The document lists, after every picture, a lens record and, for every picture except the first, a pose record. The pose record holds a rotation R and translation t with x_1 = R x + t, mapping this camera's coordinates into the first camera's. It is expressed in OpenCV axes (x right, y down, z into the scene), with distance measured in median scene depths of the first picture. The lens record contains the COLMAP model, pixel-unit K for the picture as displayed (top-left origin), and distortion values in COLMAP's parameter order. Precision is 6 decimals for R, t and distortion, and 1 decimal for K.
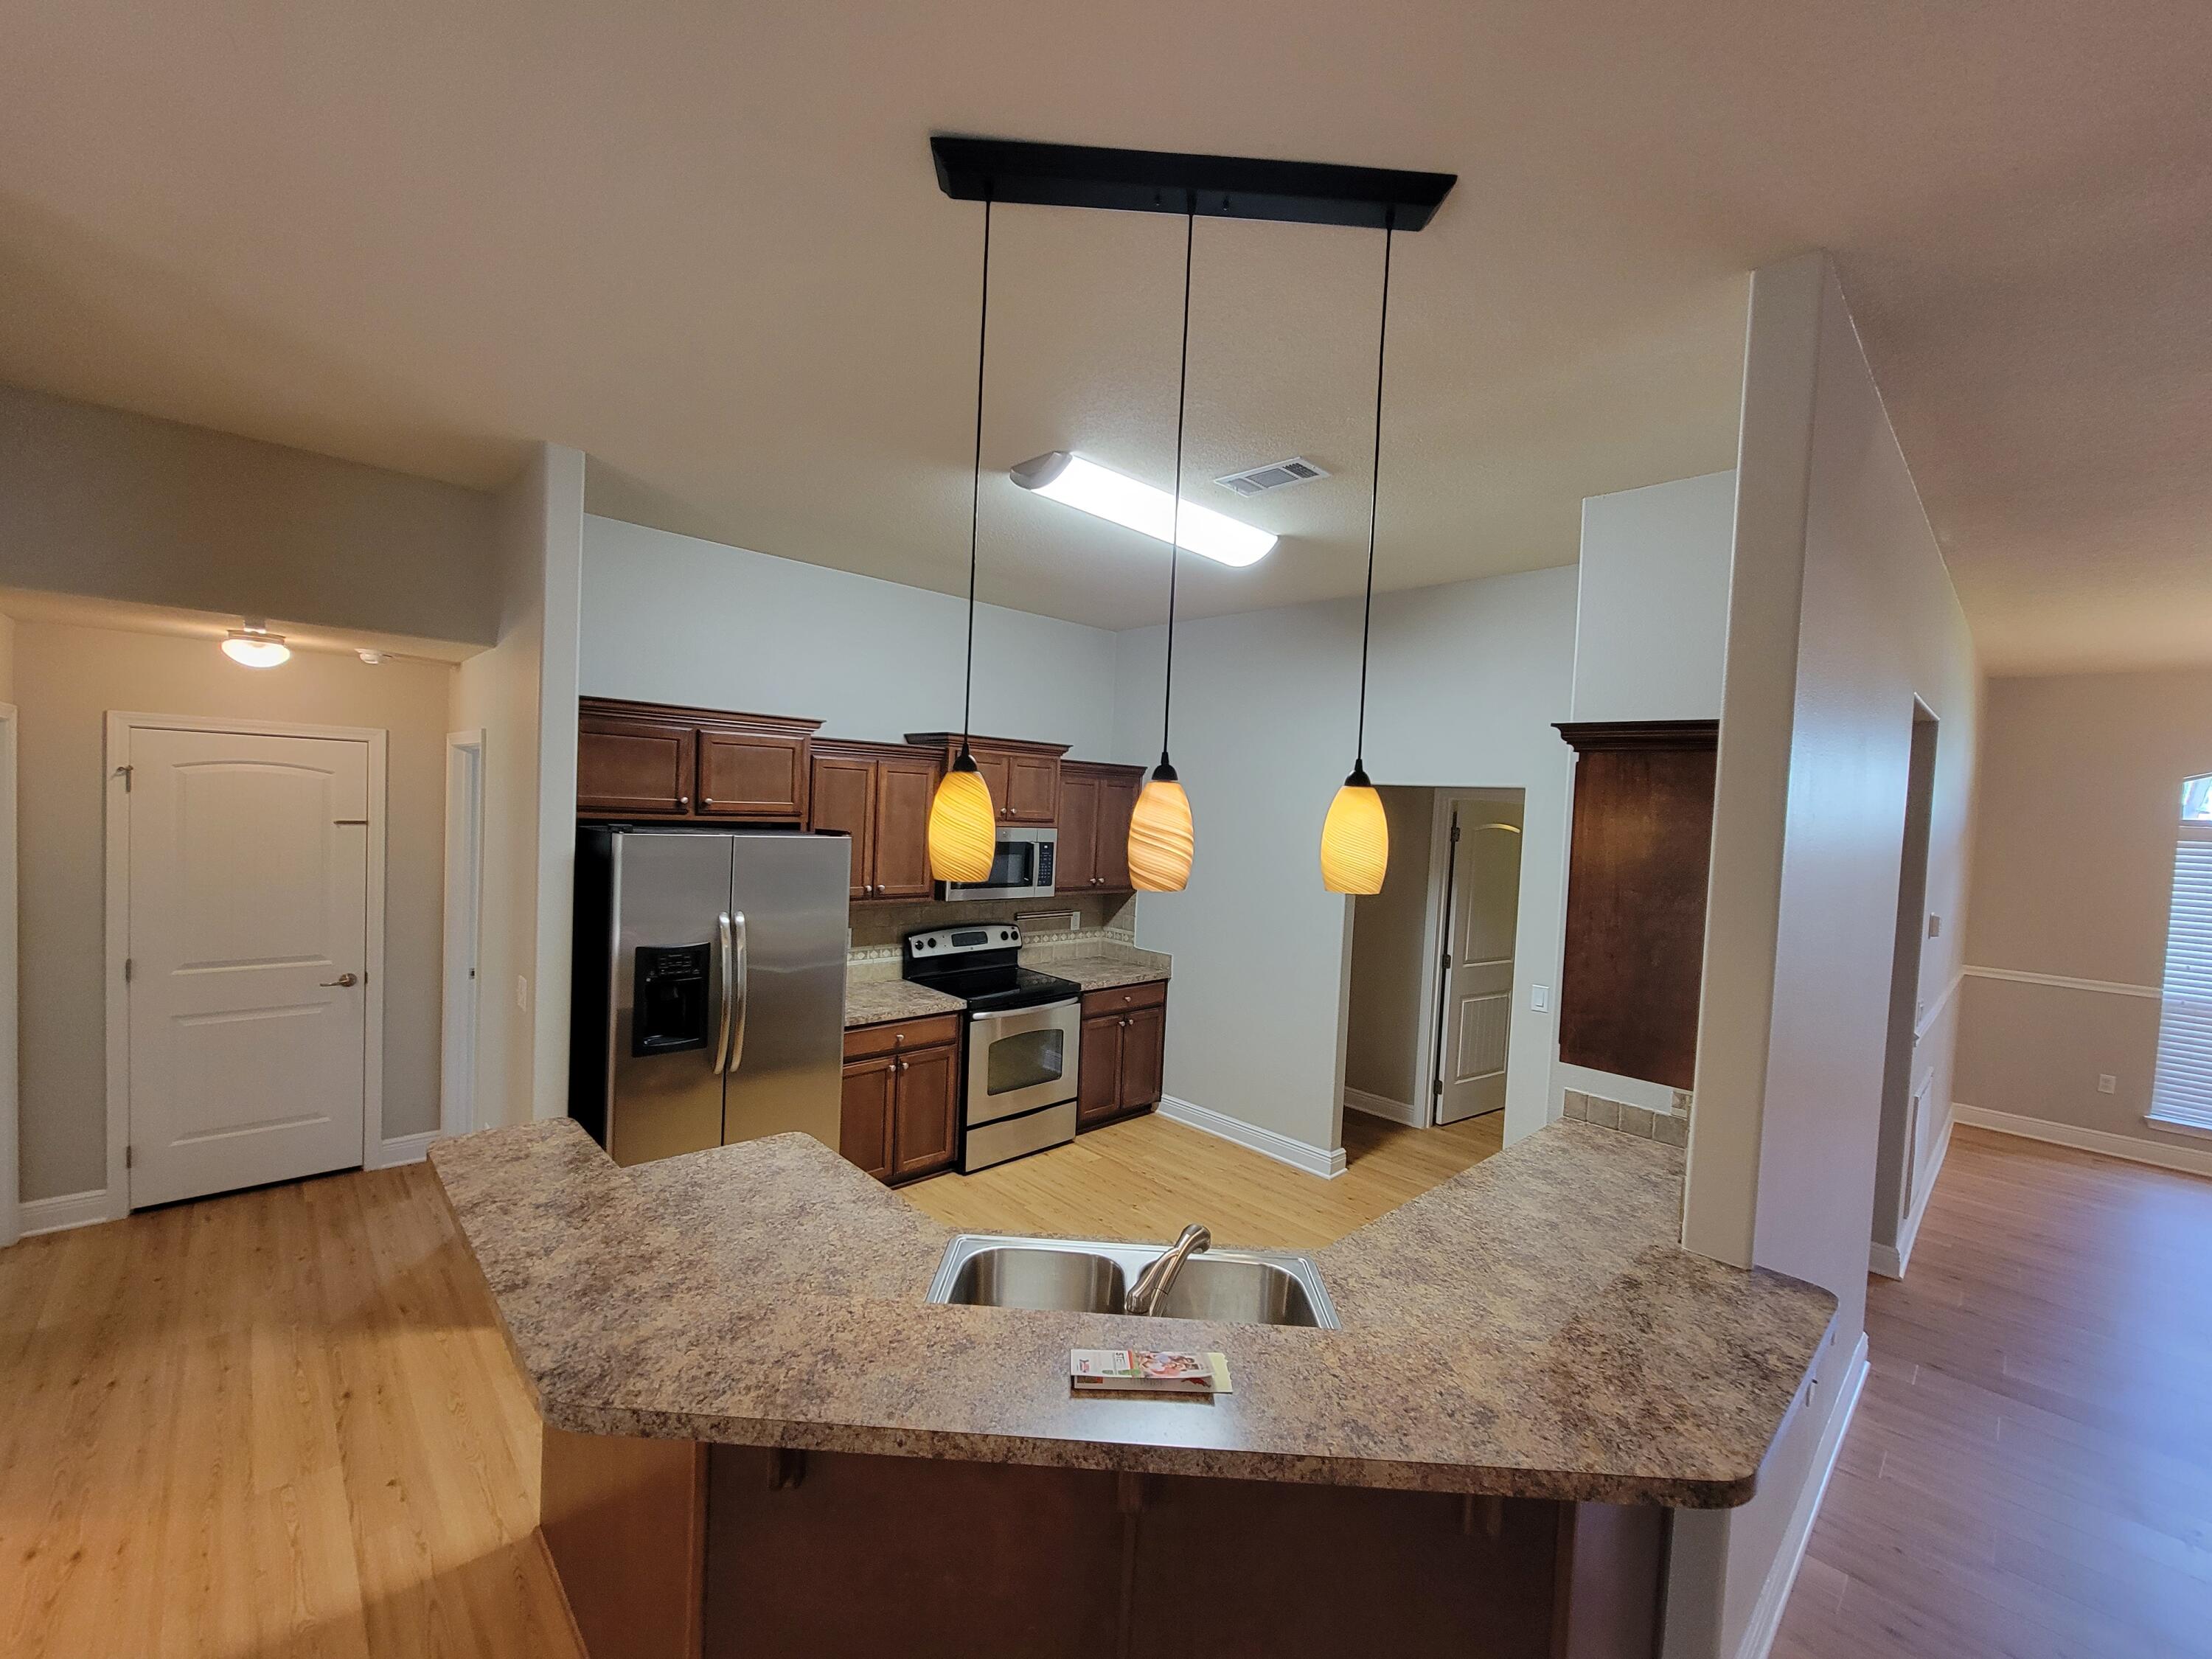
lens RADIAL K [[902.3, 0, 1101.3], [0, 902.3, 837.6], [0, 0, 1]] dist [-0.002479, -0.000802]
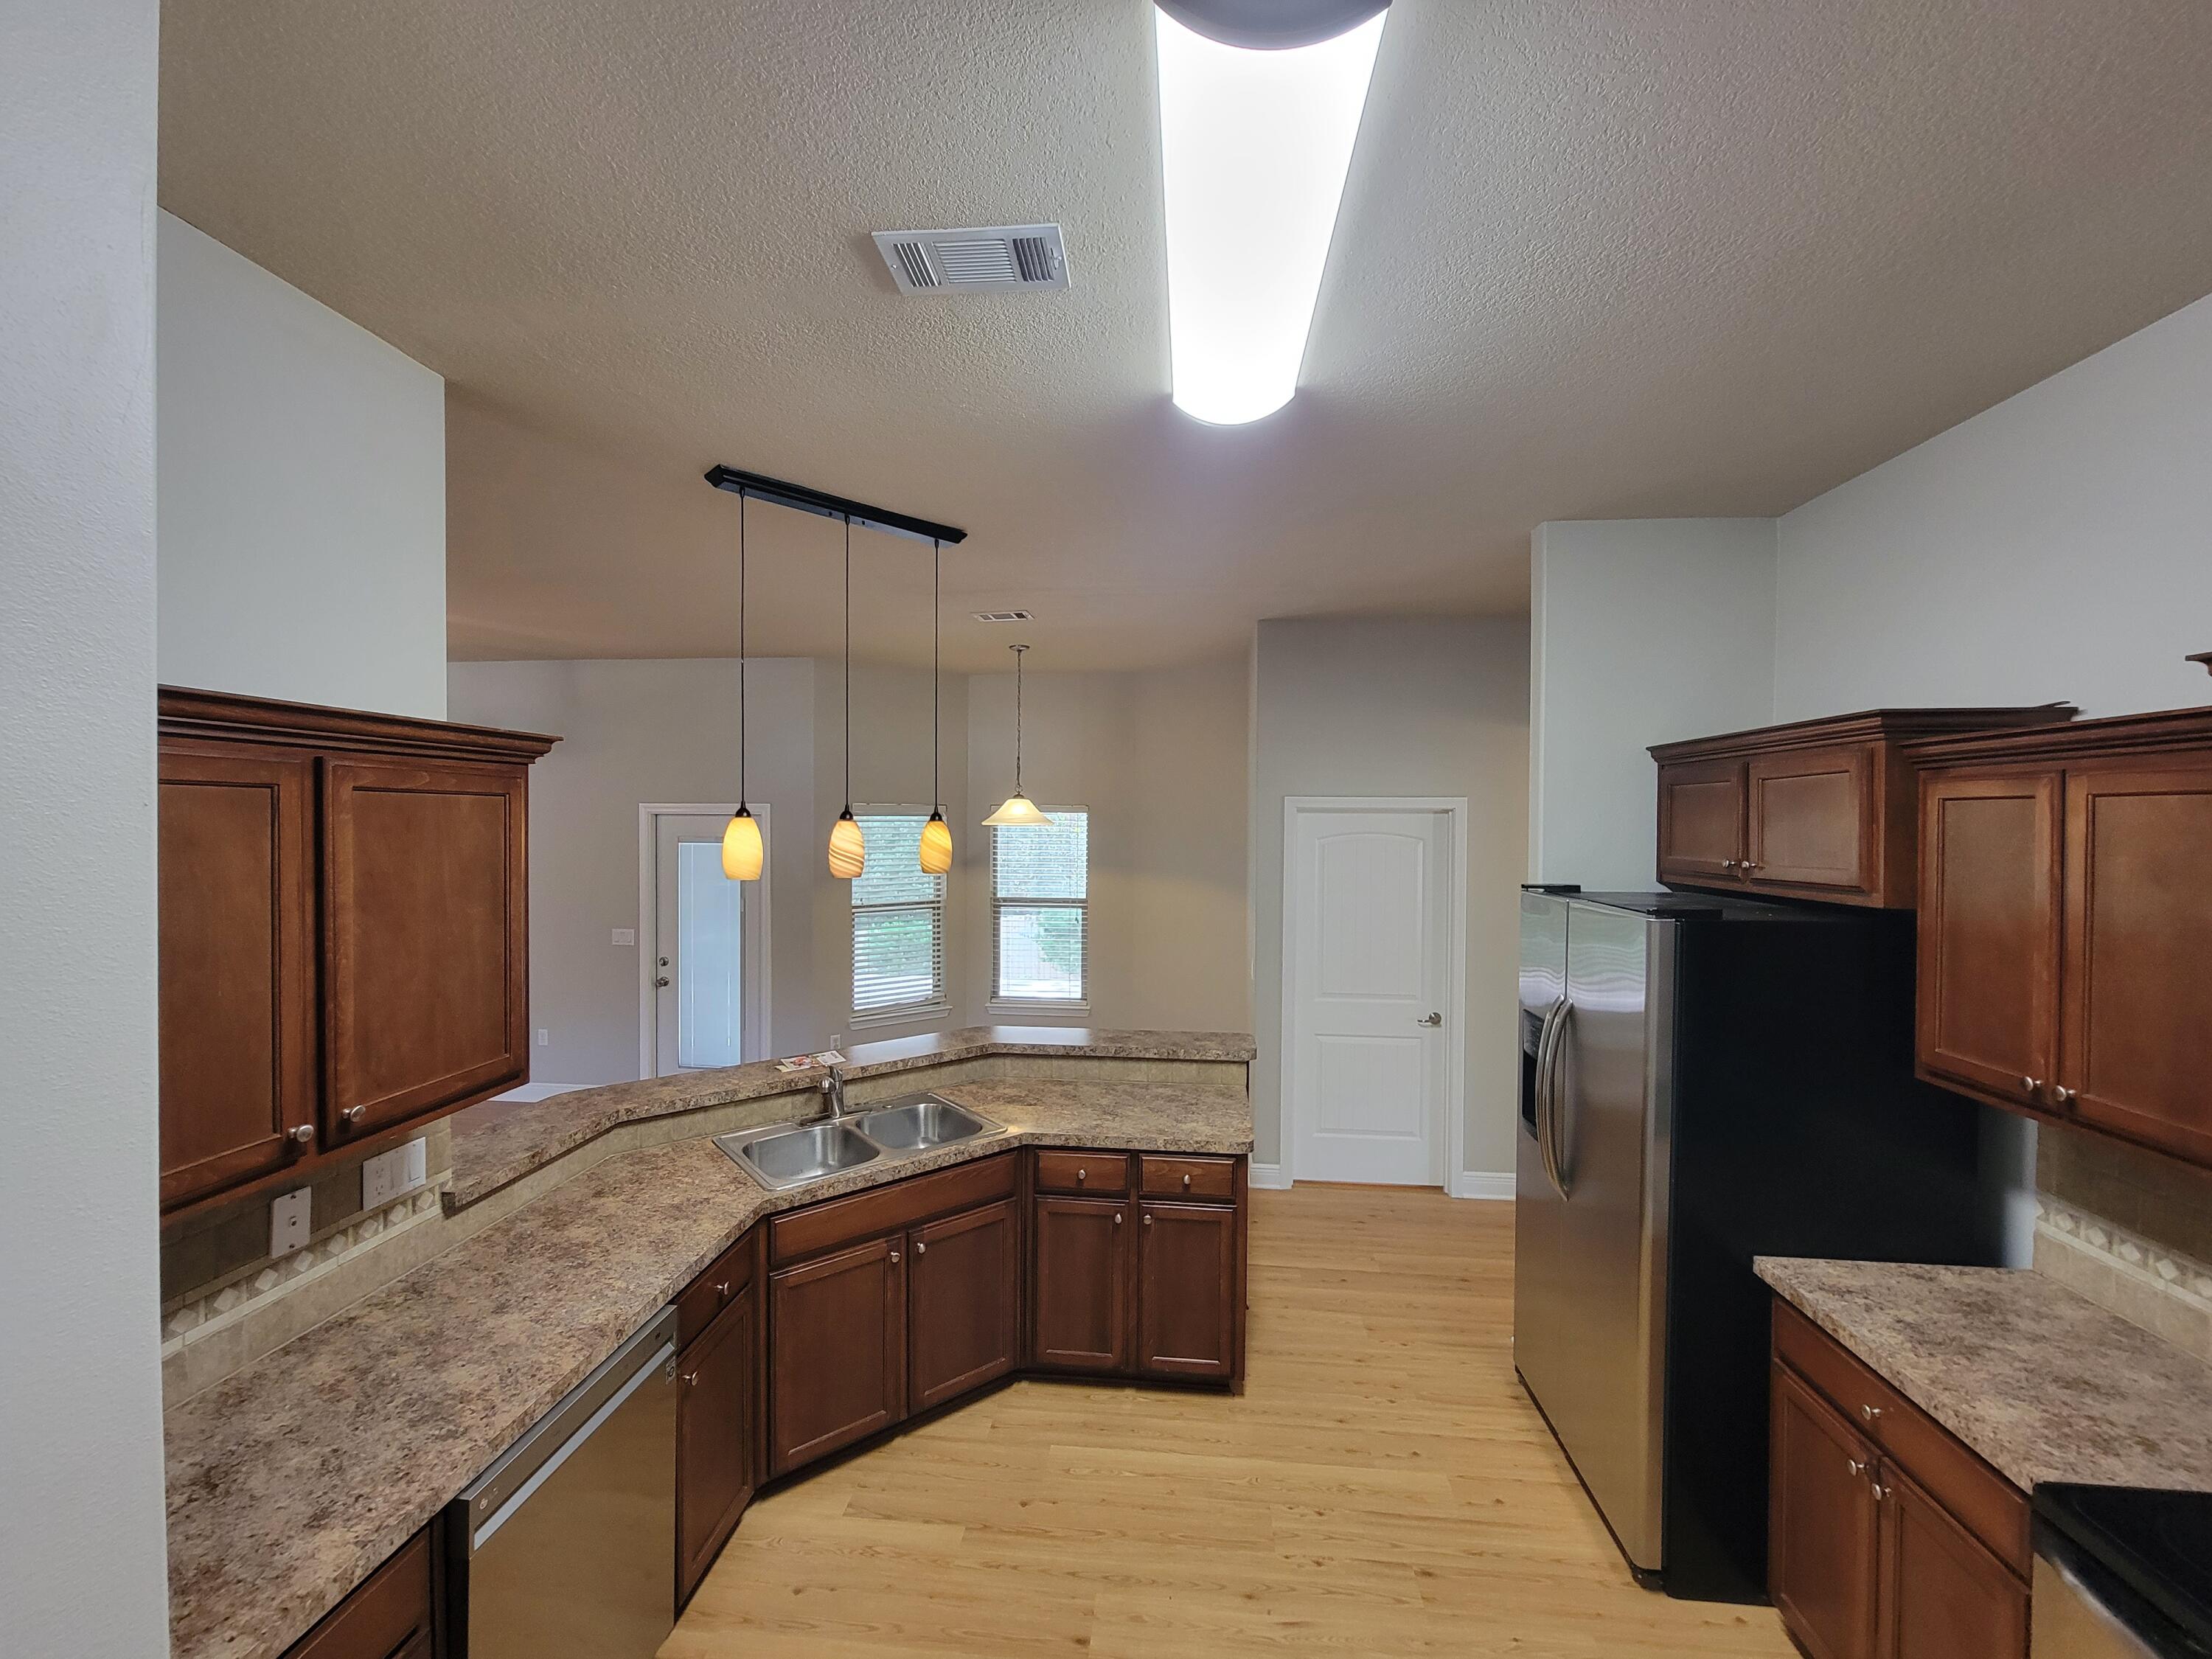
lens RADIAL K [[902.3, 0, 1100.9], [0, 902.3, 840.8], [0, 0, 1]] dist [-0.002479, -0.000802]
pose [[-0.755173, -0.036524, -0.654508, 0.325679], [-0.065695, 0.997637, 0.020128, -0.033397], [0.652226, 0.058198, -0.755787, 1.004260]]
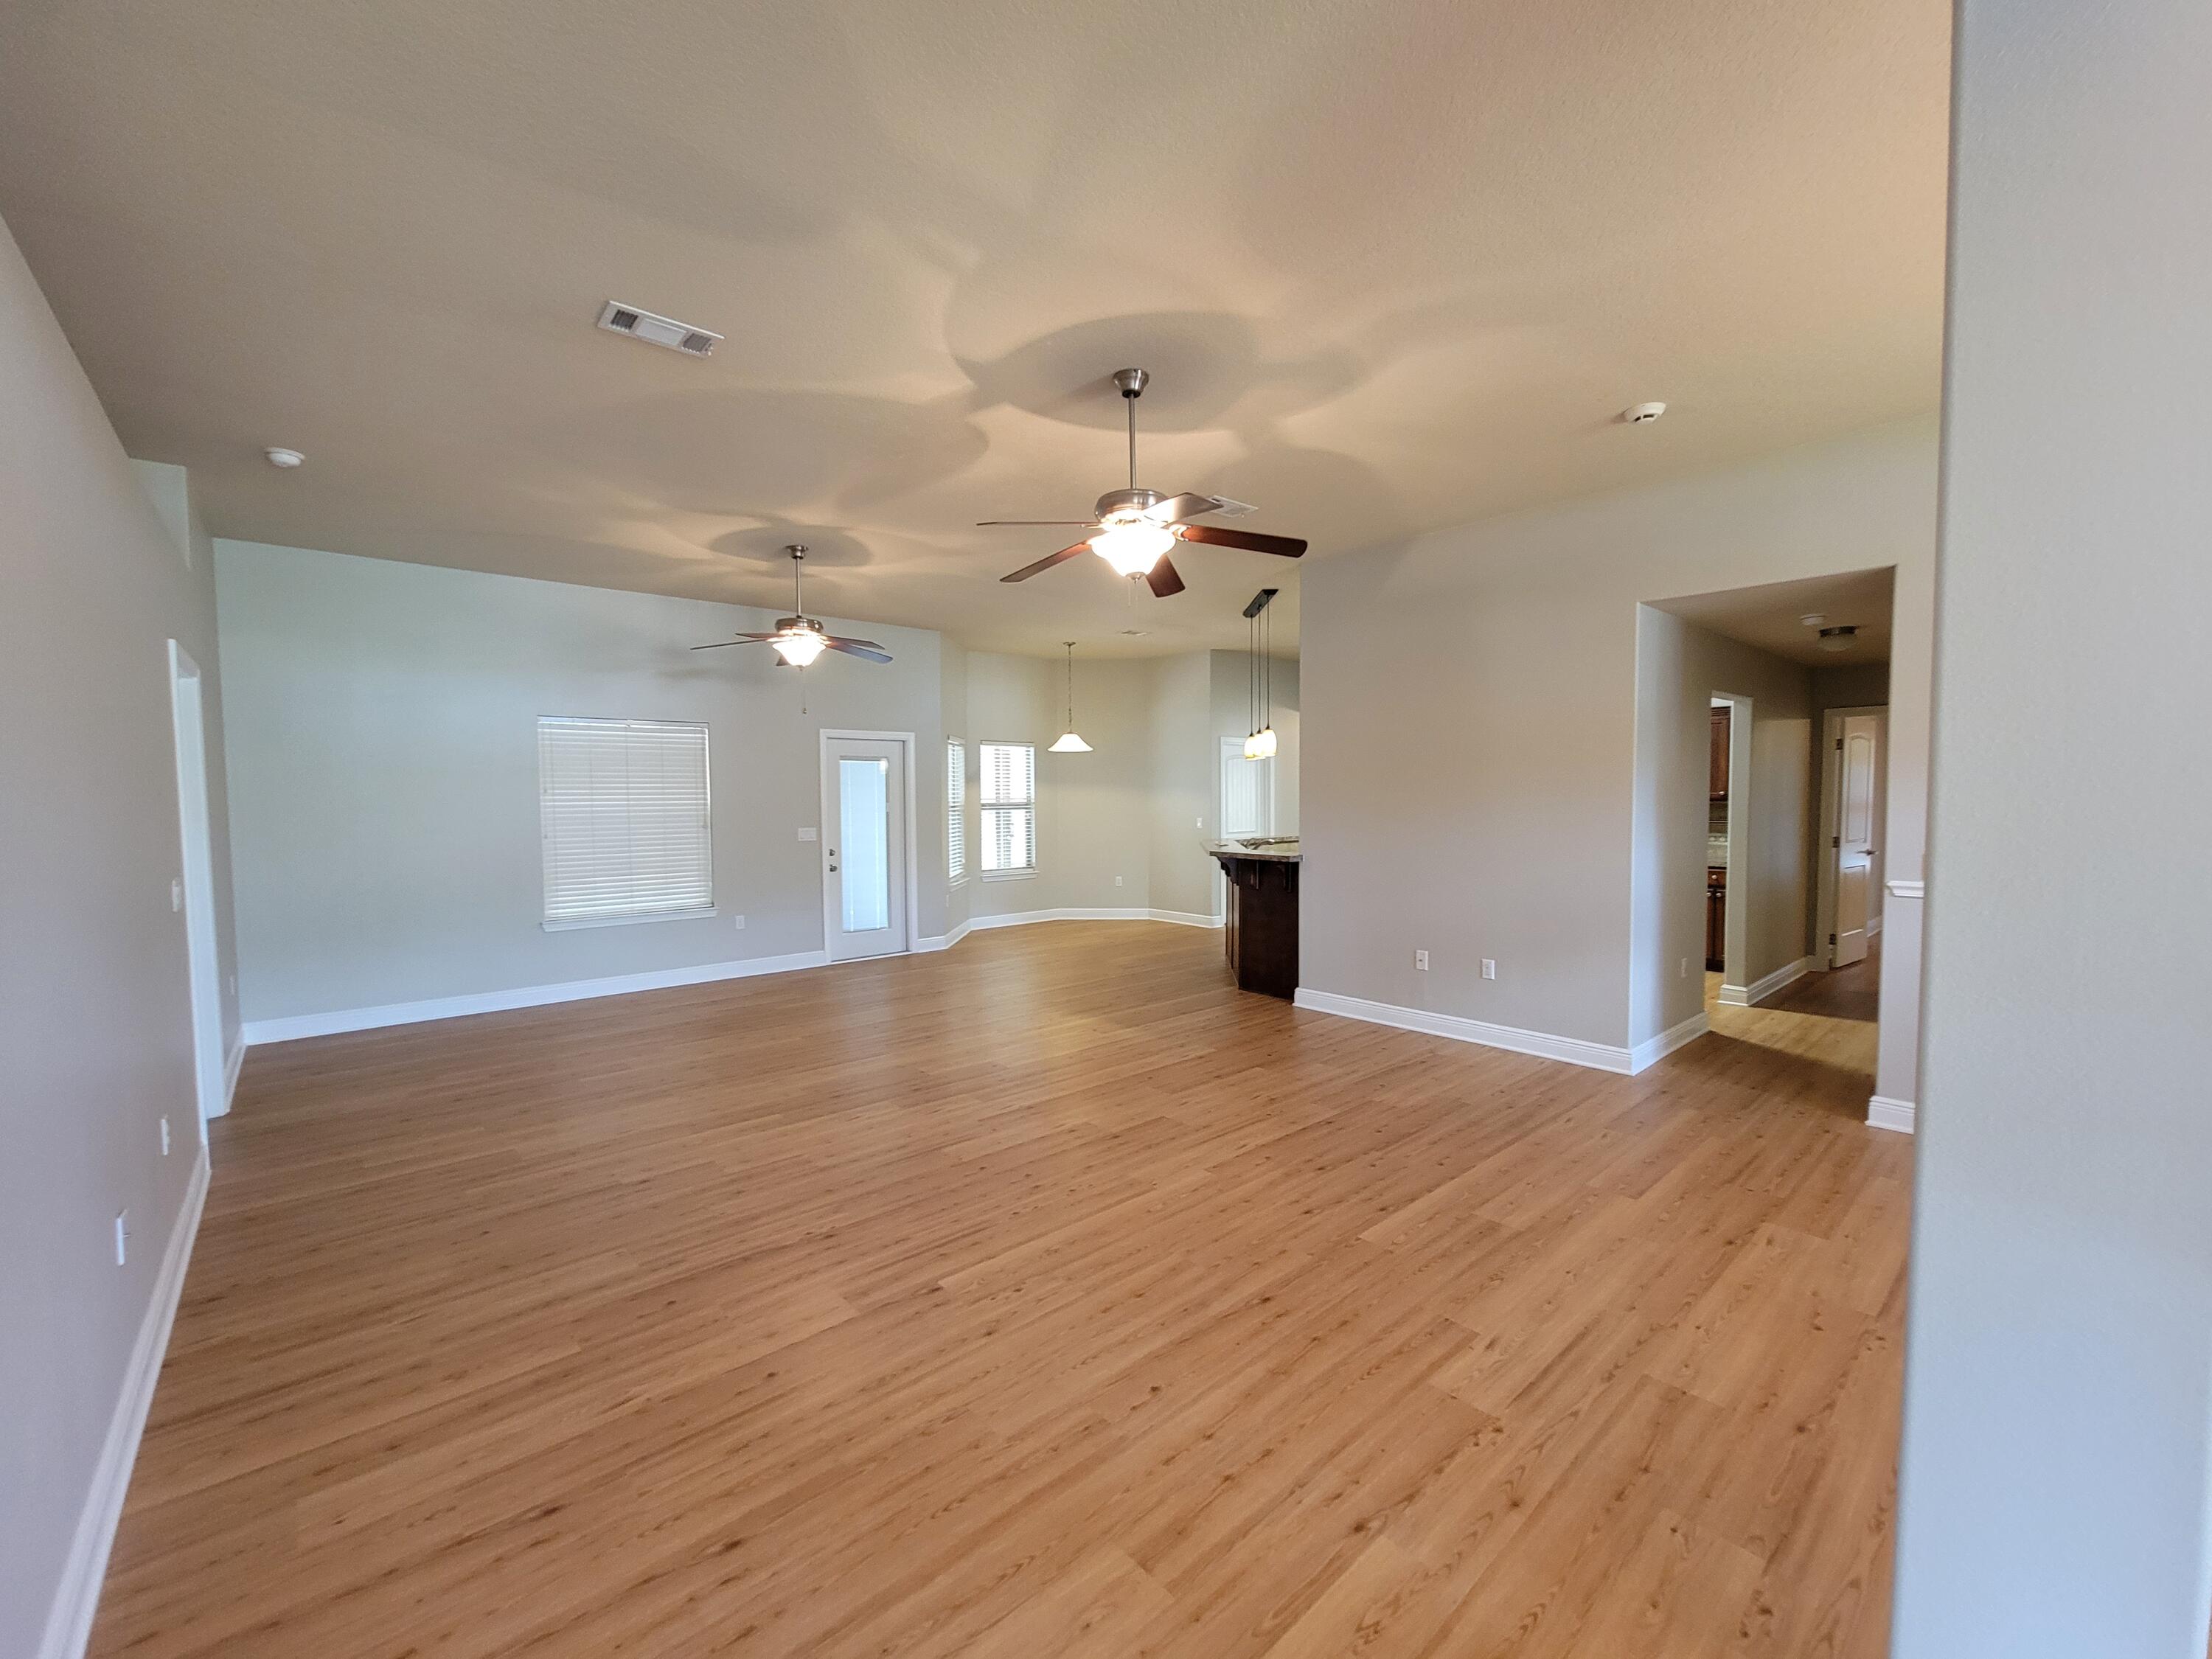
lens RADIAL K [[902.3, 0, 1095.8], [0, 902.3, 838.1], [0, 0, 1]] dist [-0.002479, -0.000802]
pose [[-0.042260, 0.002672, -0.999103, 1.665849], [-0.031930, 0.999482, 0.004024, 0.168697], [0.998596, 0.032072, -0.042153, 0.143625]]
